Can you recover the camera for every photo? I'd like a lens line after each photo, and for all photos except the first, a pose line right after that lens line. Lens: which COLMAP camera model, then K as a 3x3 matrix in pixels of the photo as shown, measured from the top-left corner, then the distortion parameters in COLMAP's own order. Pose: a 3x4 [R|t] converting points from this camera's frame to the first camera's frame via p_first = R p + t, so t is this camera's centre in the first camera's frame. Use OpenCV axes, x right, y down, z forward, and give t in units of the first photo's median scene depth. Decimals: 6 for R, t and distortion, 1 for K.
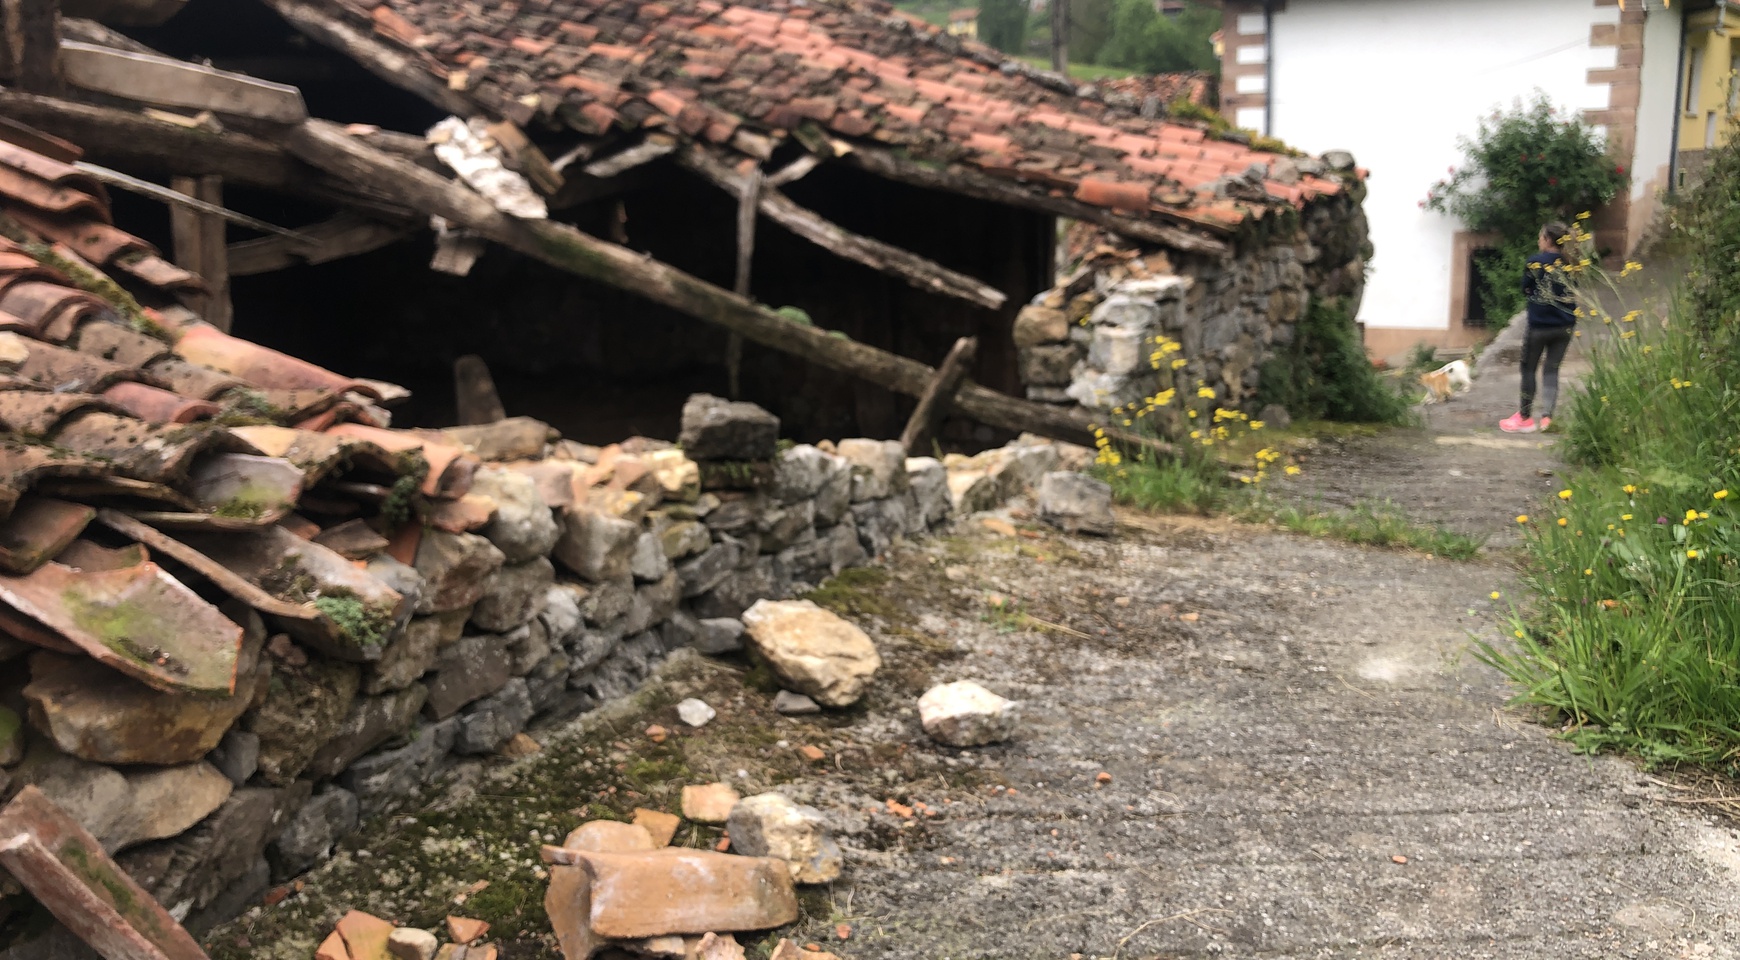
lens RADIAL K [[1424.6, 0, 854.9], [0, 1424.6, 484.9], [0, 0, 1]] dist [0.056398, -0.106110]
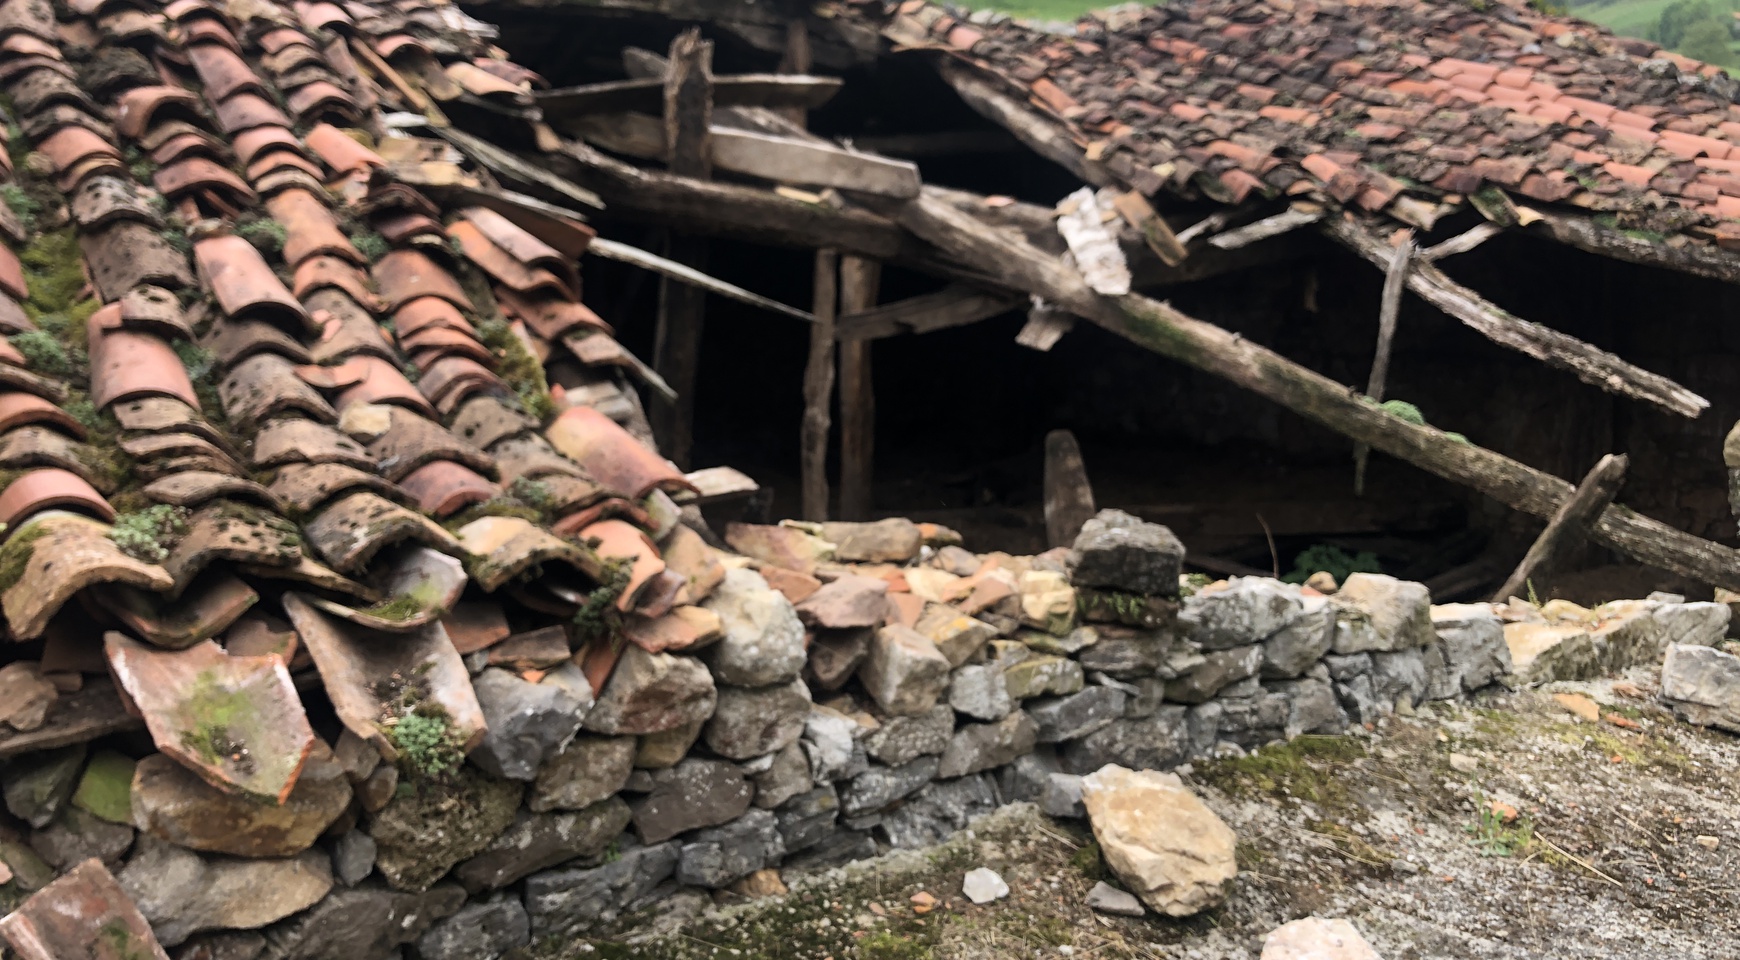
lens RADIAL K [[1424.6, 0, 865.9], [0, 1424.6, 481.6], [0, 0, 1]] dist [0.056398, -0.106110]
pose [[0.865575, 0.090656, -0.492505, 0.157304], [-0.111115, 0.993731, -0.012367, -0.044059], [0.488296, 0.065430, 0.870222, 0.135286]]
